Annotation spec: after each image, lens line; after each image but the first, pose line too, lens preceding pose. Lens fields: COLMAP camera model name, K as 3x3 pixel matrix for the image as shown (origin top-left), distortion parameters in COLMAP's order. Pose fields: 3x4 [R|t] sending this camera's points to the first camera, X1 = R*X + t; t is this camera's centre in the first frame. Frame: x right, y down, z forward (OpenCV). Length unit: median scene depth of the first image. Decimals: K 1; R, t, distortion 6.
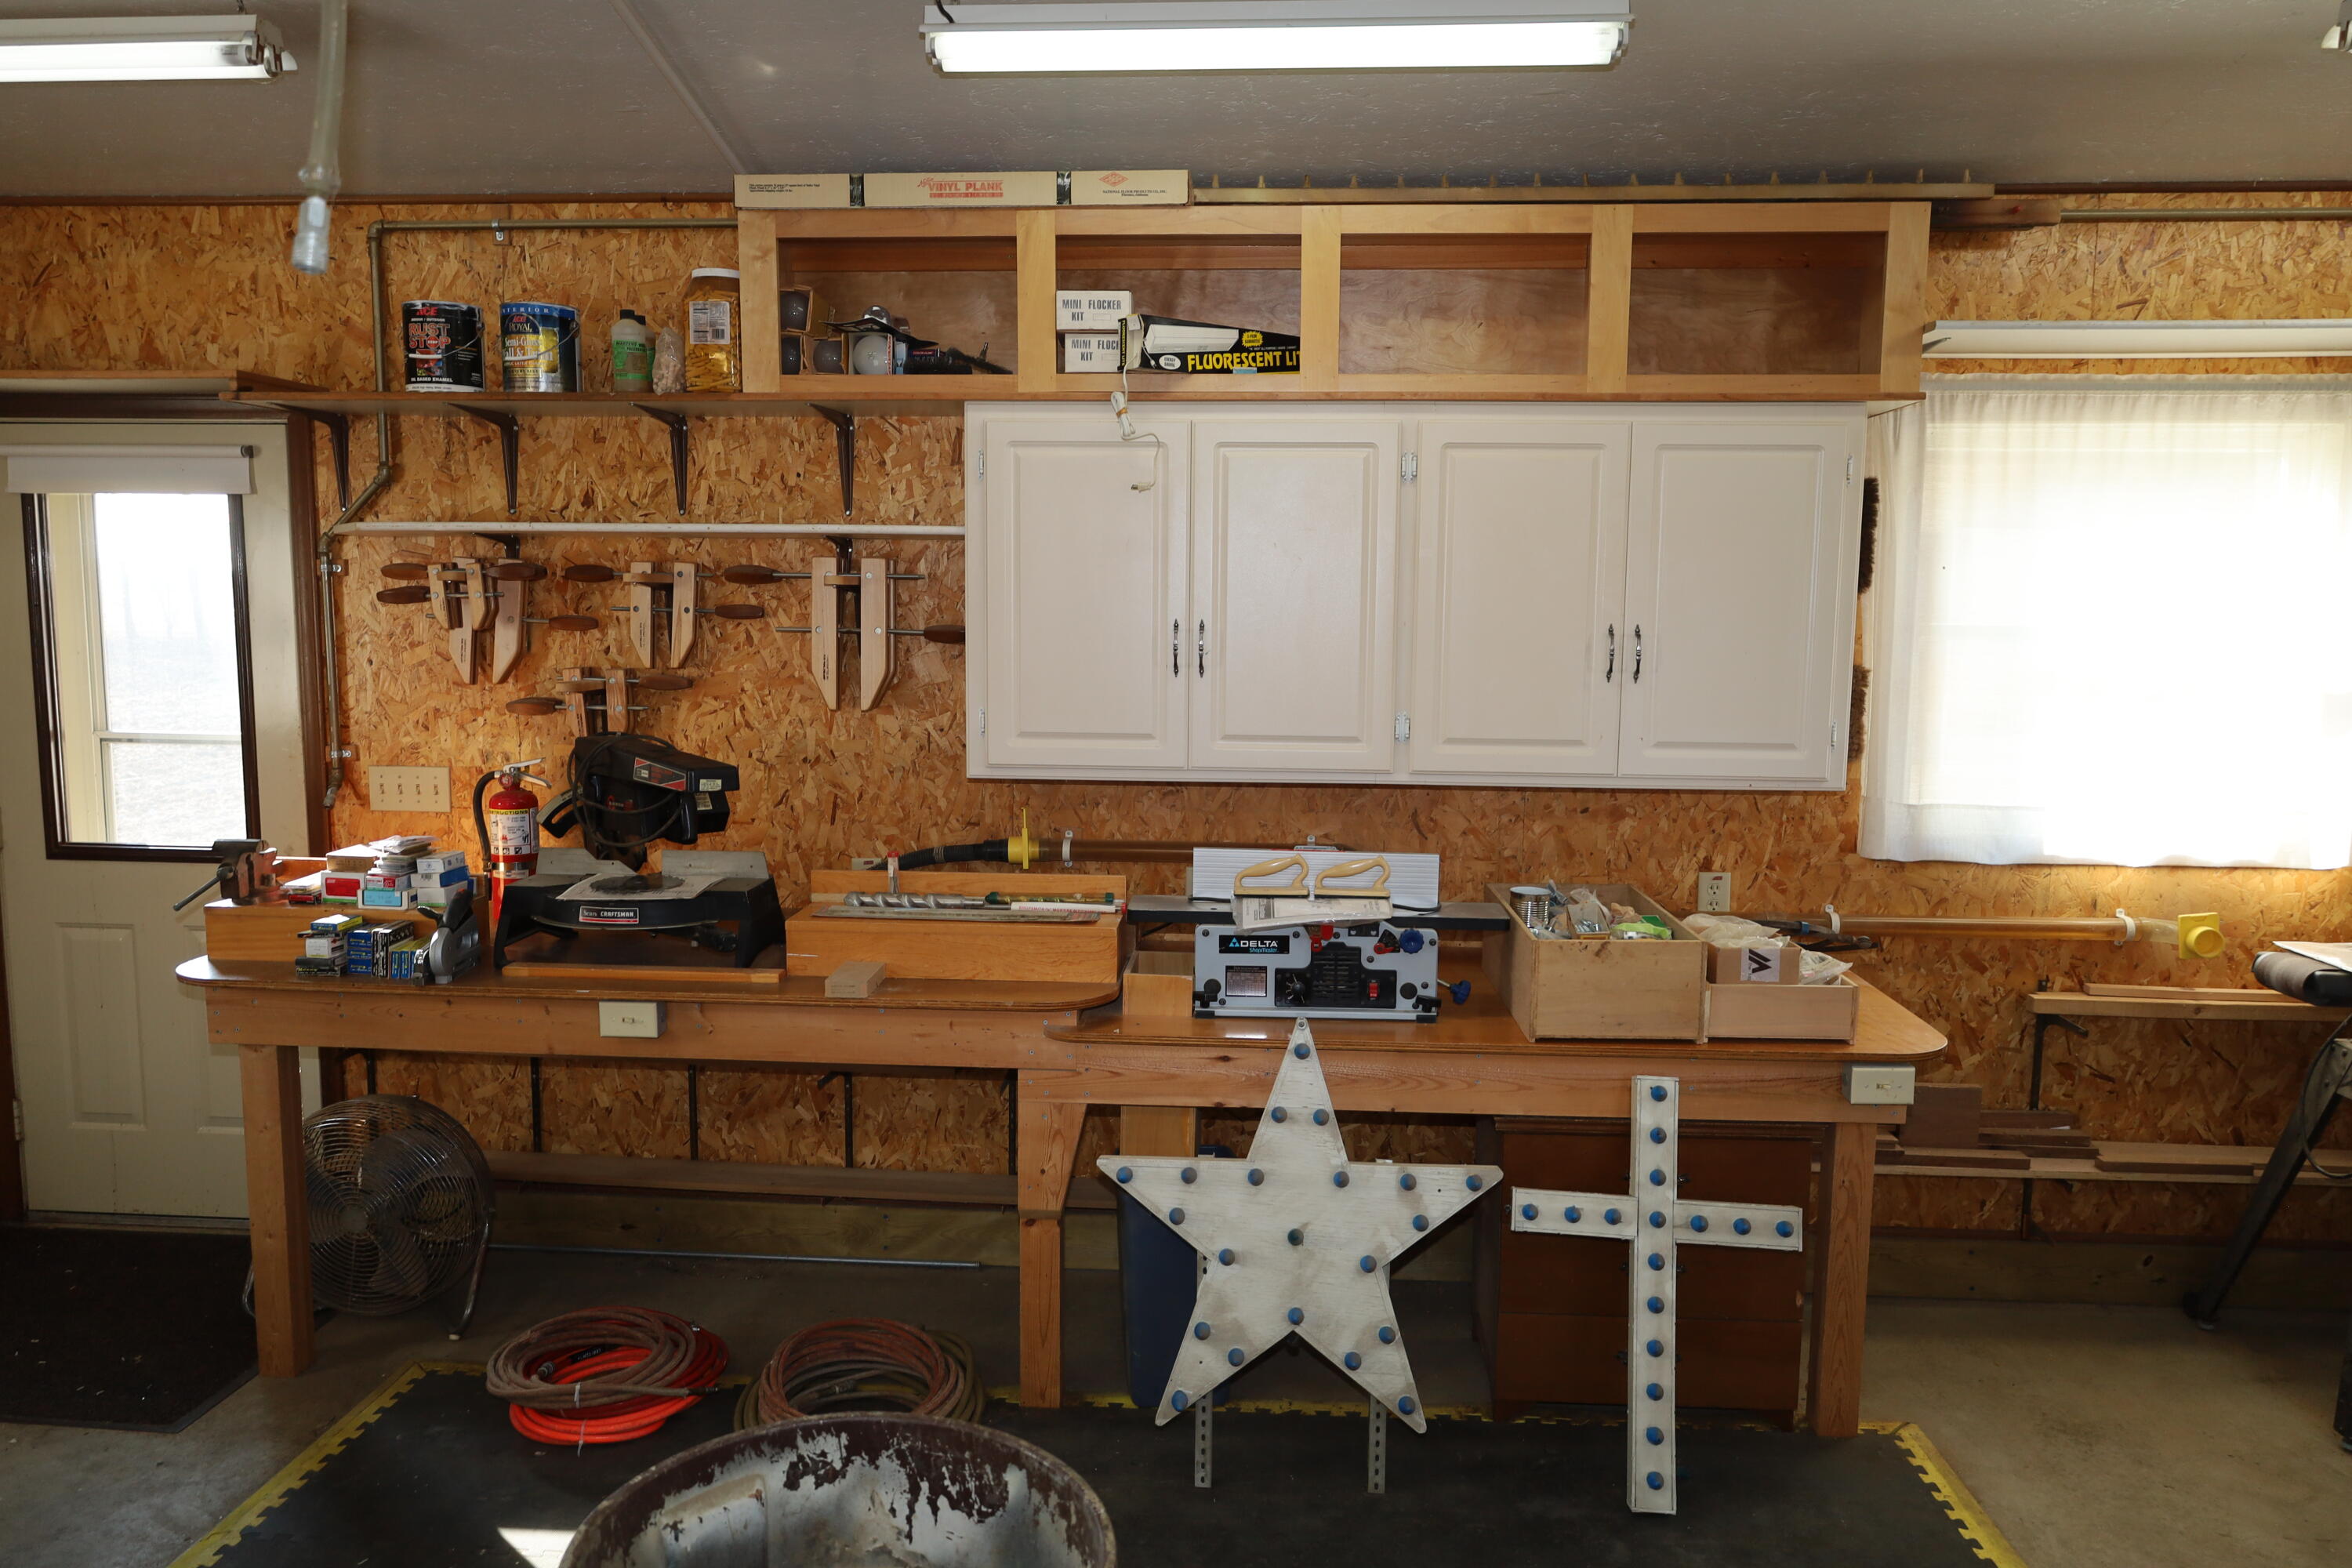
lens RADIAL K [[1593.4, 0, 1177.3], [0, 1593.4, 786.6], [0, 0, 1]] dist [0.005666, -0.000761]
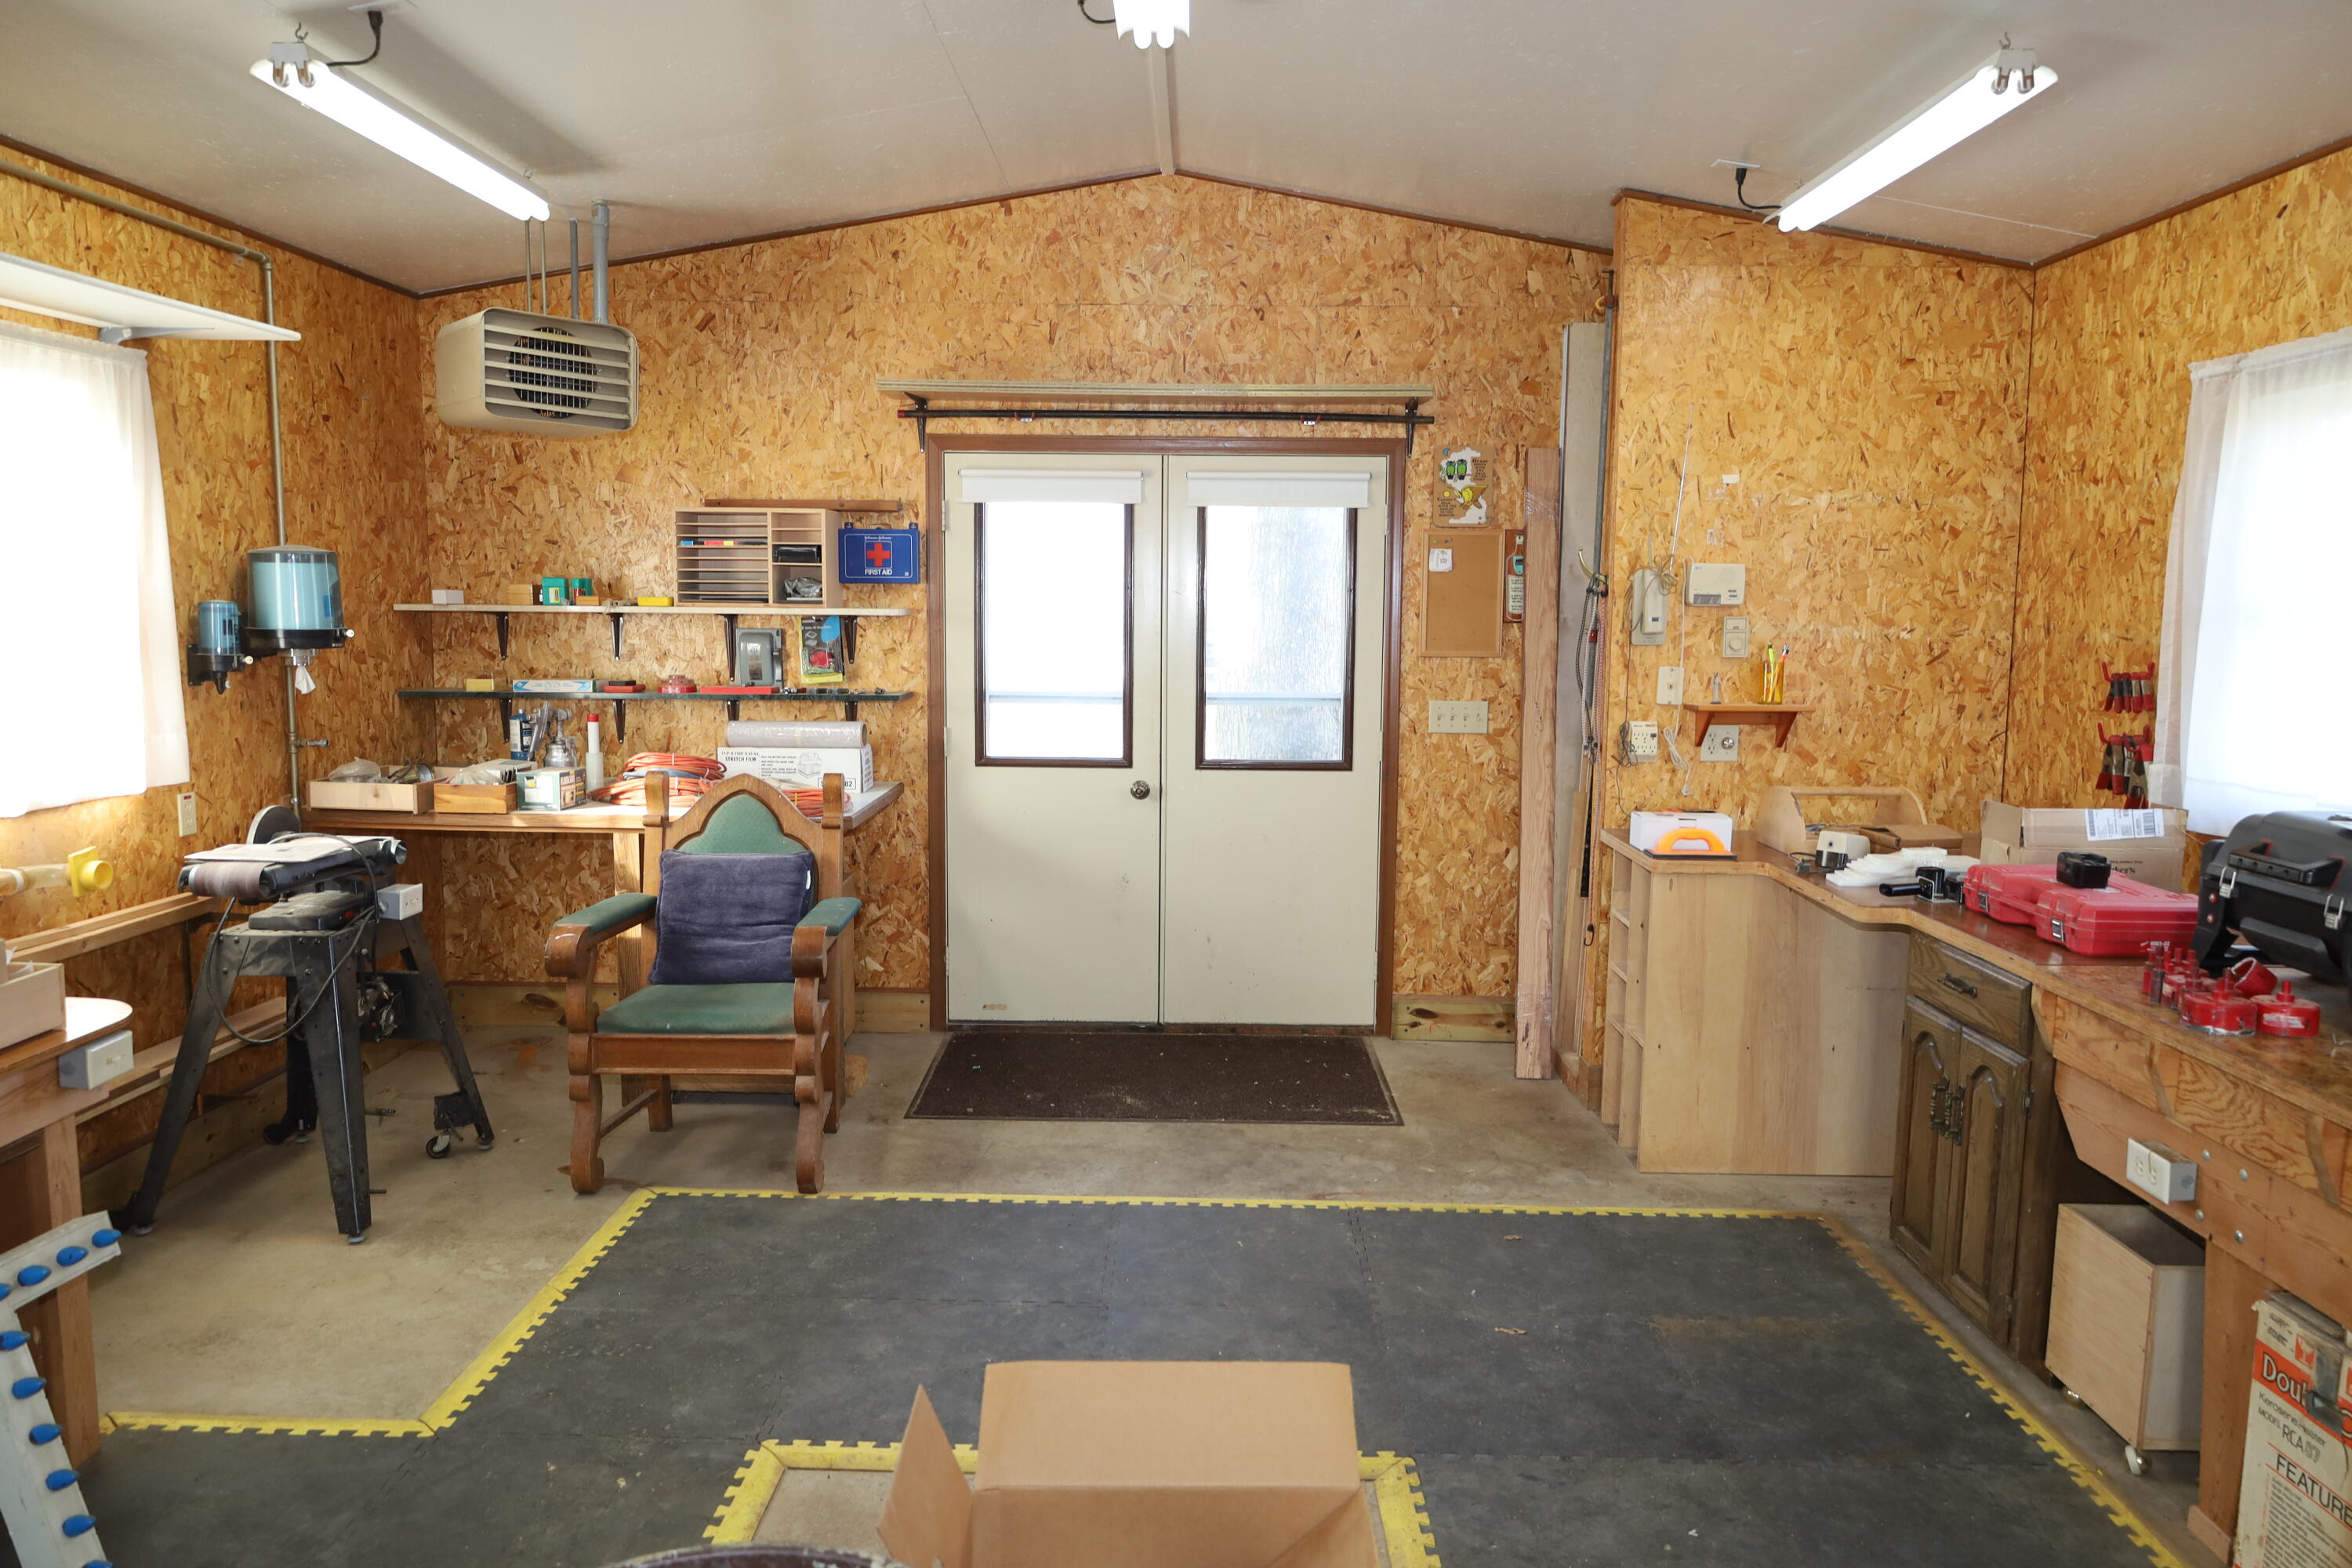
lens RADIAL K [[1593.4, 0, 1179.3], [0, 1593.4, 783.6], [0, 0, 1]] dist [0.005666, -0.000761]
pose [[-0.047134, -0.125244, 0.991006, -0.422141], [0.095531, 0.986996, 0.129281, -0.029777], [-0.994310, 0.100766, -0.034557, 0.328491]]
